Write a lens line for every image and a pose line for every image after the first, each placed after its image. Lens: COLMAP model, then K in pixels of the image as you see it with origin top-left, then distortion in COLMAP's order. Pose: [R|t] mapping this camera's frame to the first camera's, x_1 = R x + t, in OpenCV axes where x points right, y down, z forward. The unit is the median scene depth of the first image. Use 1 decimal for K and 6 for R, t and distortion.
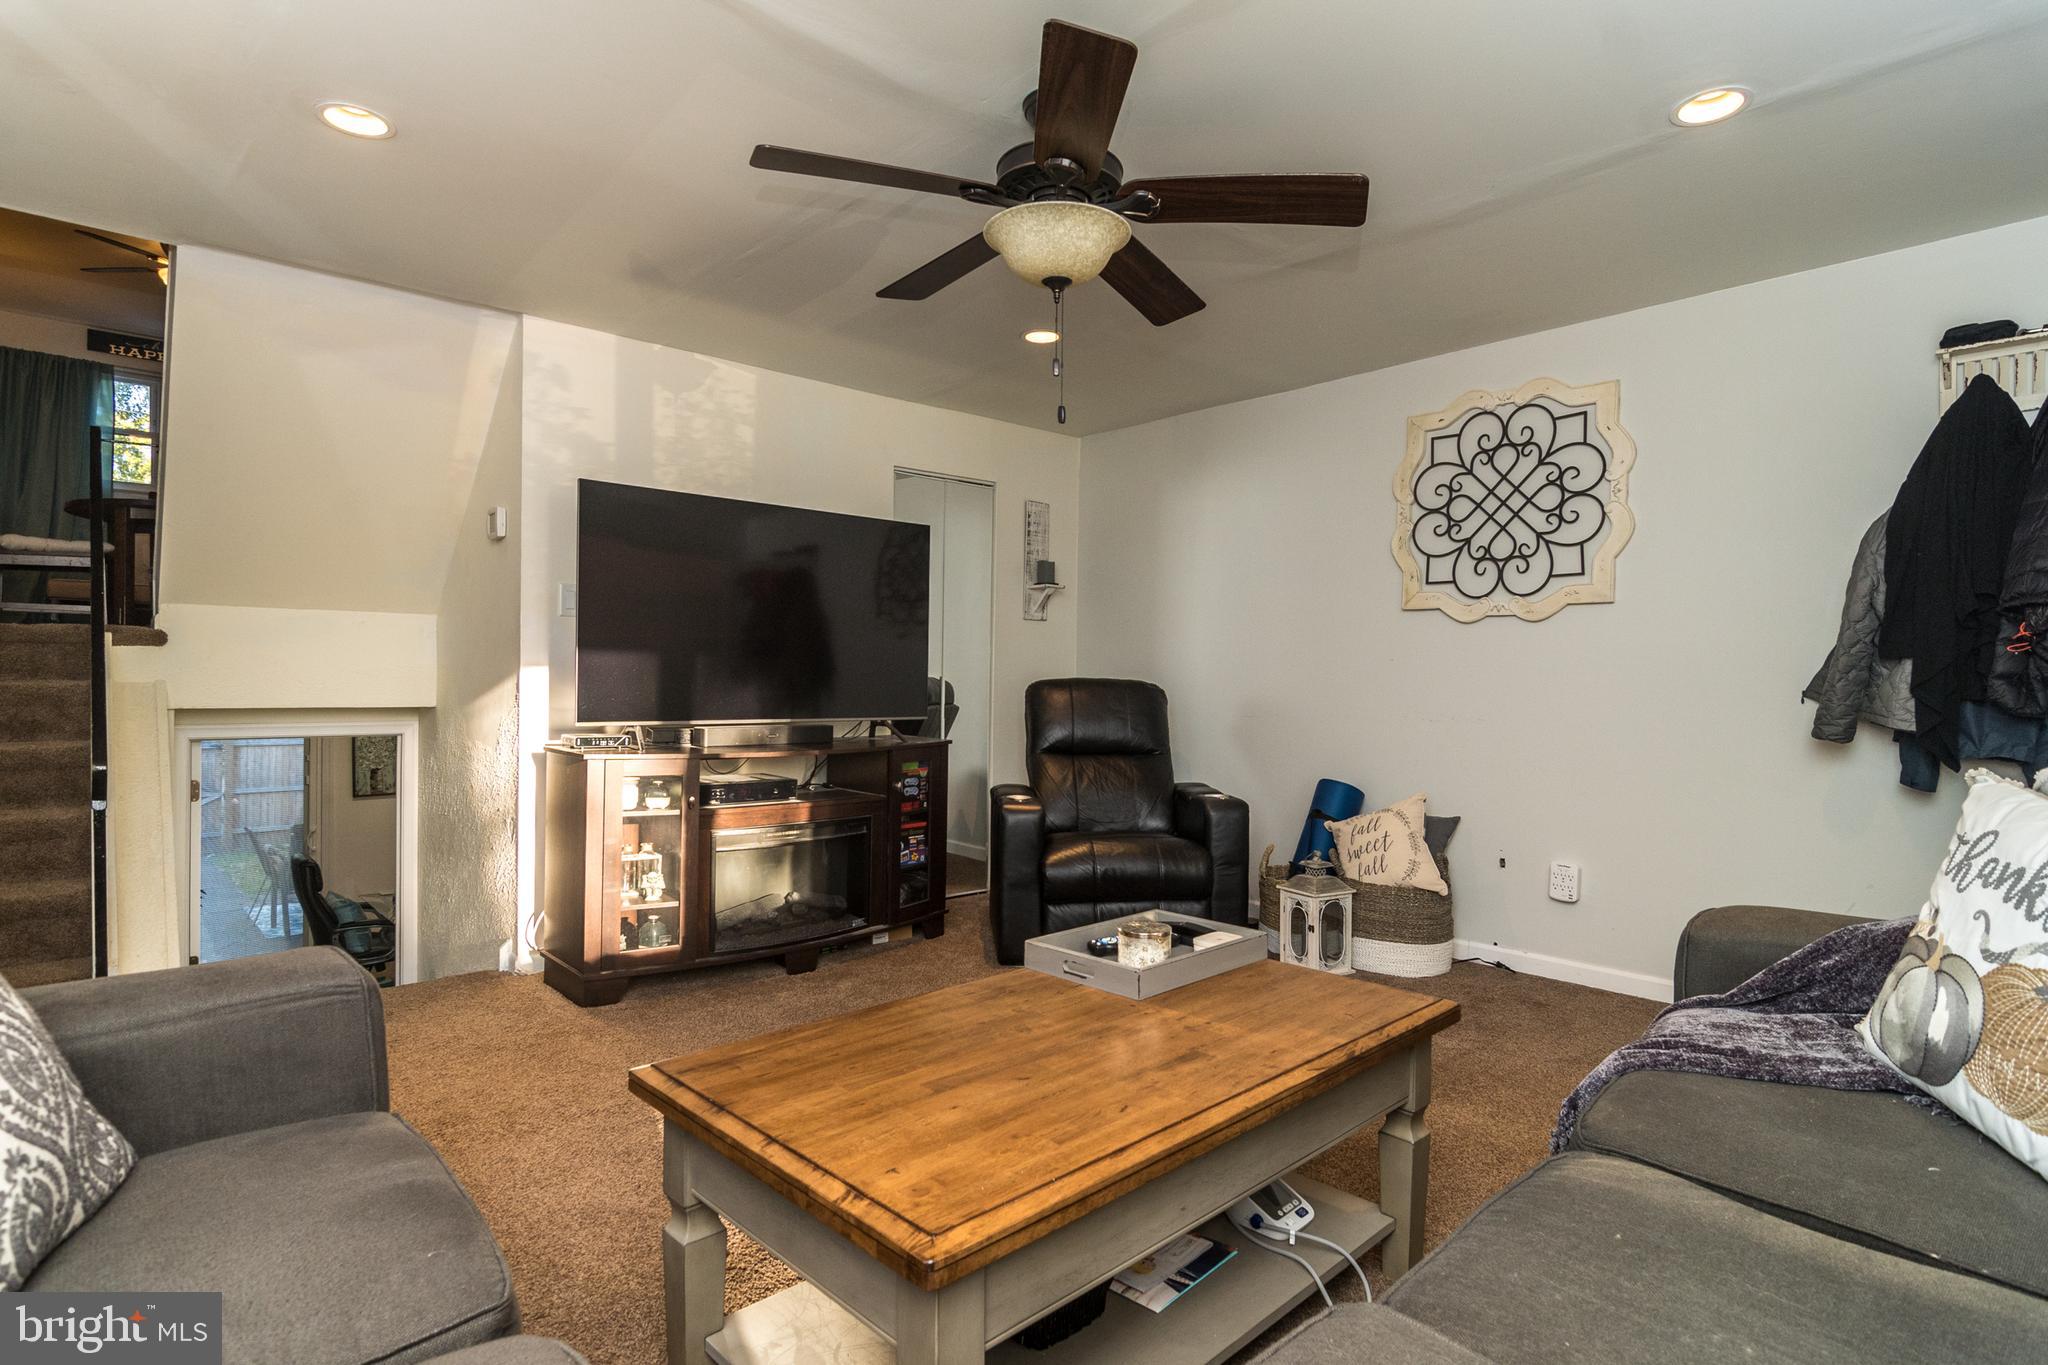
lens RADIAL K [[1016.0, 0, 1024.0], [0, 1016.0, 682.5], [0, 0, 1]] dist [-0.002515, -0.000438]
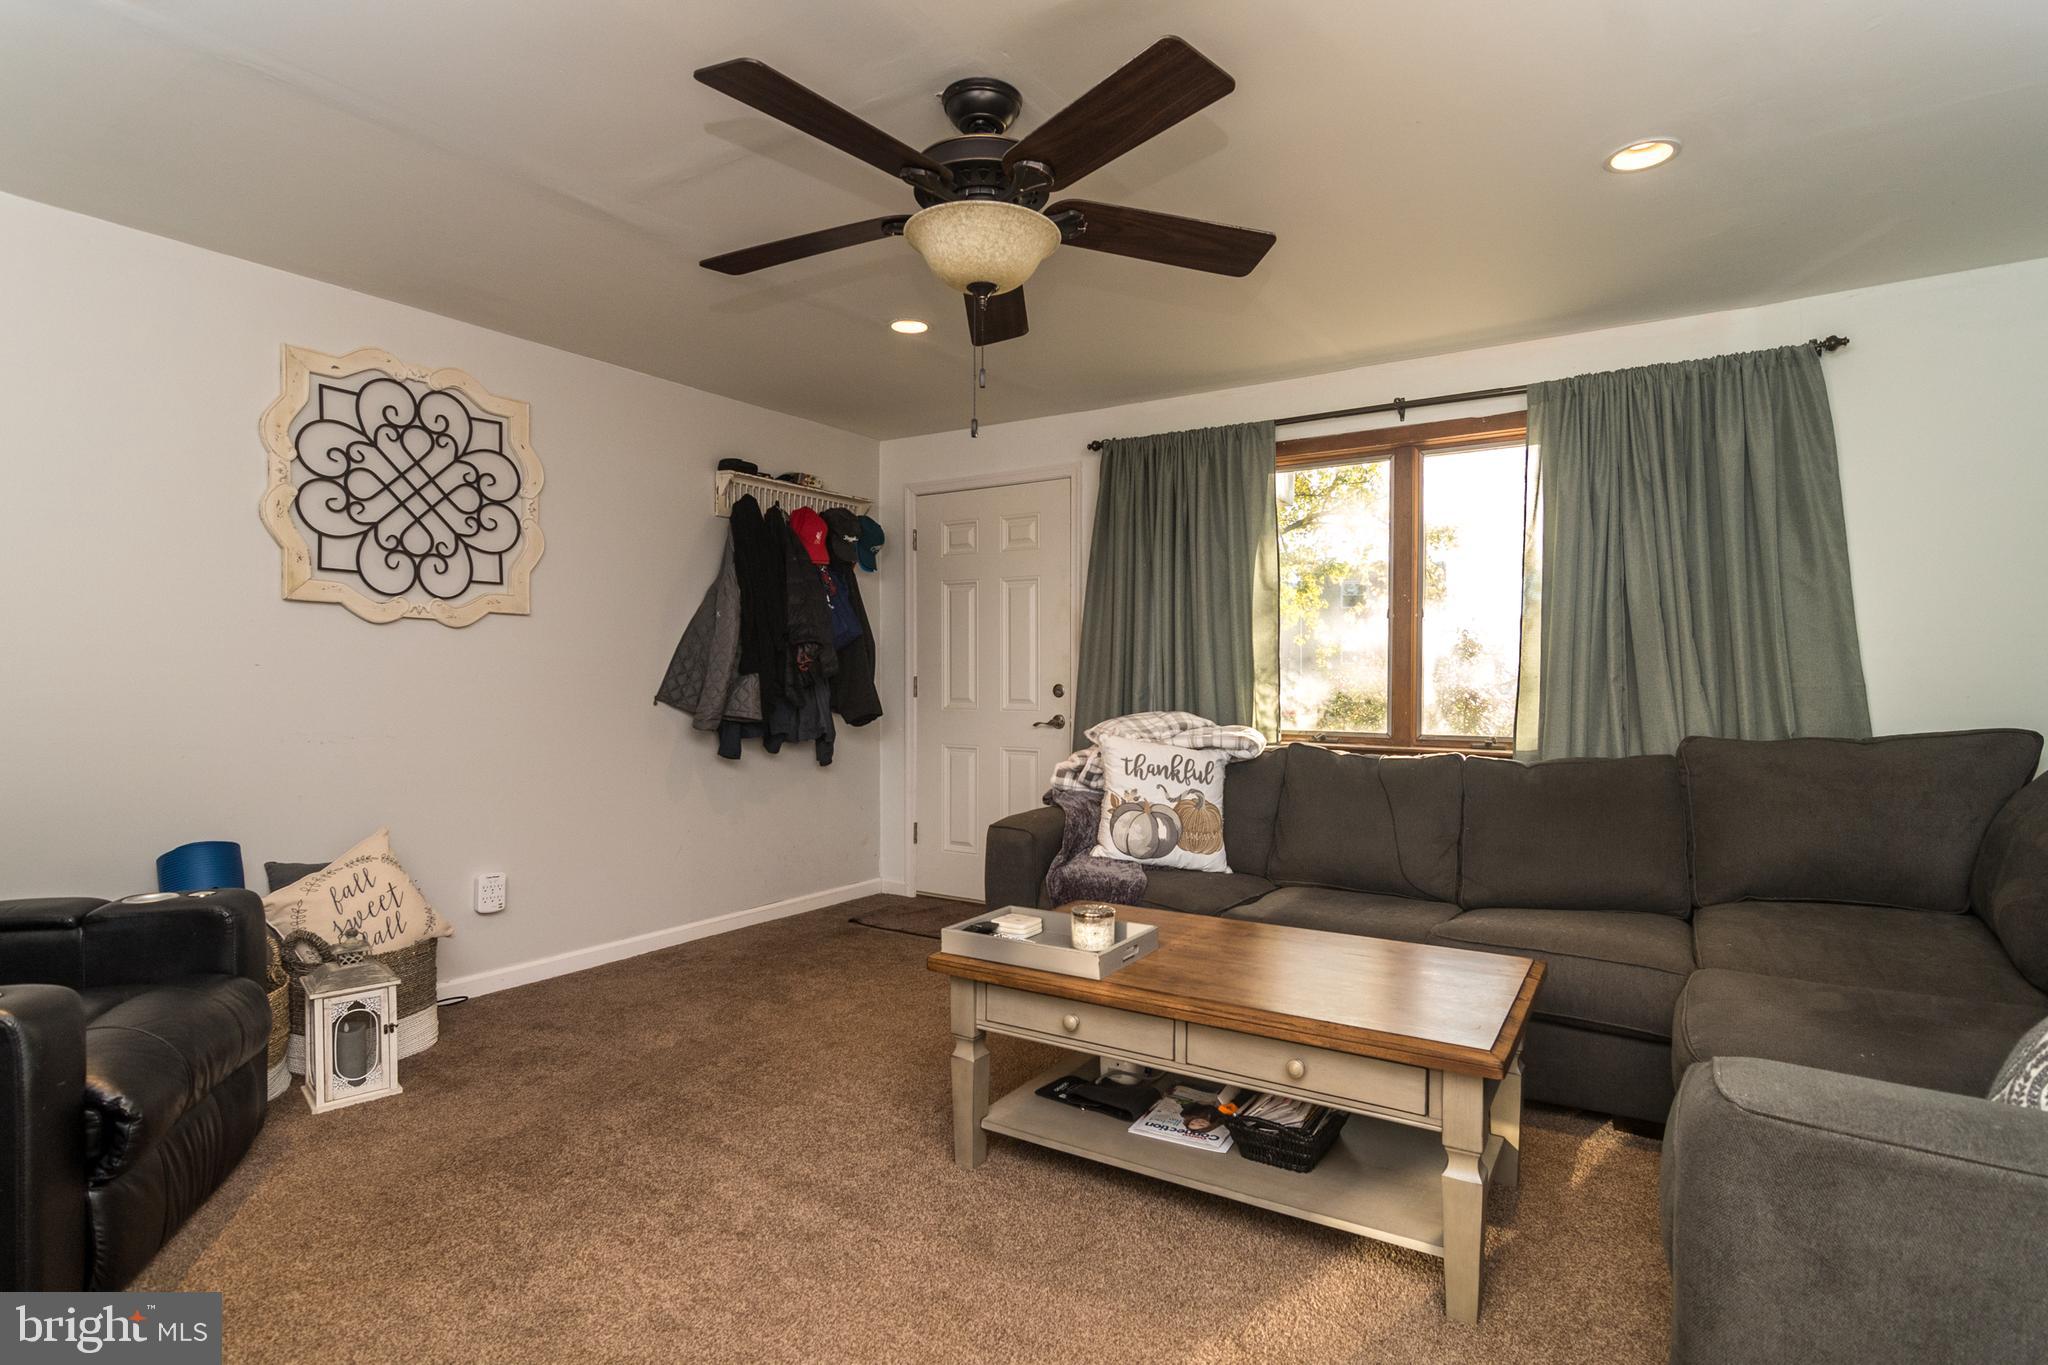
lens RADIAL K [[1021.7, 0, 1016.5], [0, 1021.7, 693.7], [0, 0, 1]] dist [-0.000777, 0.000046]
pose [[-0.235176, -0.028123, 0.971546, -0.533481], [-0.002997, 0.999598, 0.028210, -0.026641], [-0.971948, 0.003723, -0.235166, 0.706512]]
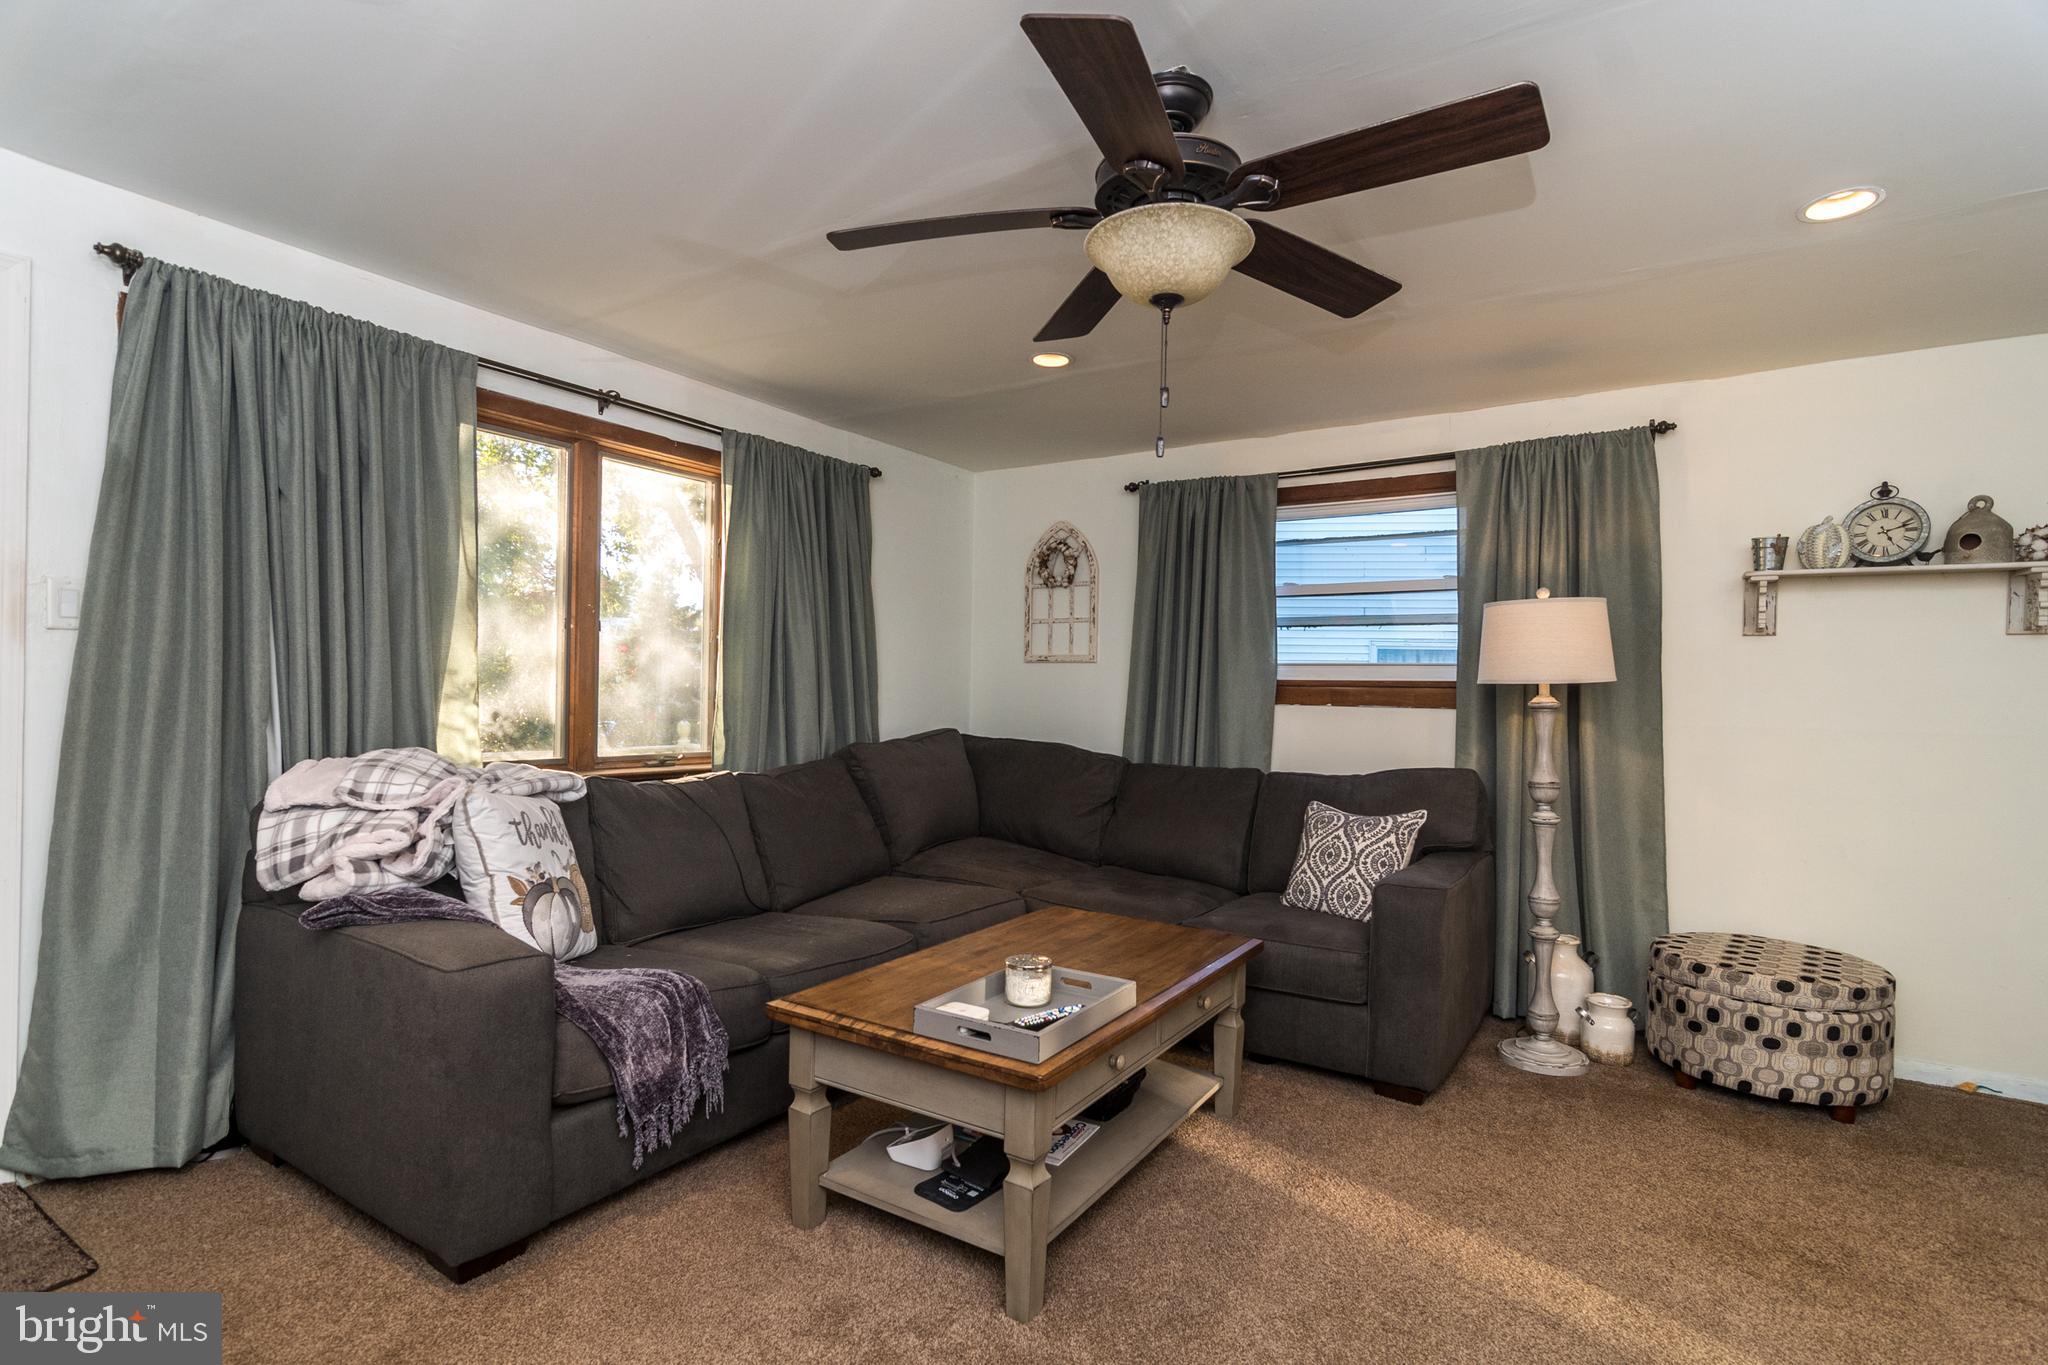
lens RADIAL K [[1021.7, 0, 1016.5], [0, 1021.7, 693.7], [0, 0, 1]] dist [-0.000777, 0.000046]
pose [[-0.971431, -0.027289, -0.235746, 0.210052], [-0.028343, 0.999598, 0.001083, -0.029335], [0.235622, 0.007734, -0.971814, 1.079454]]
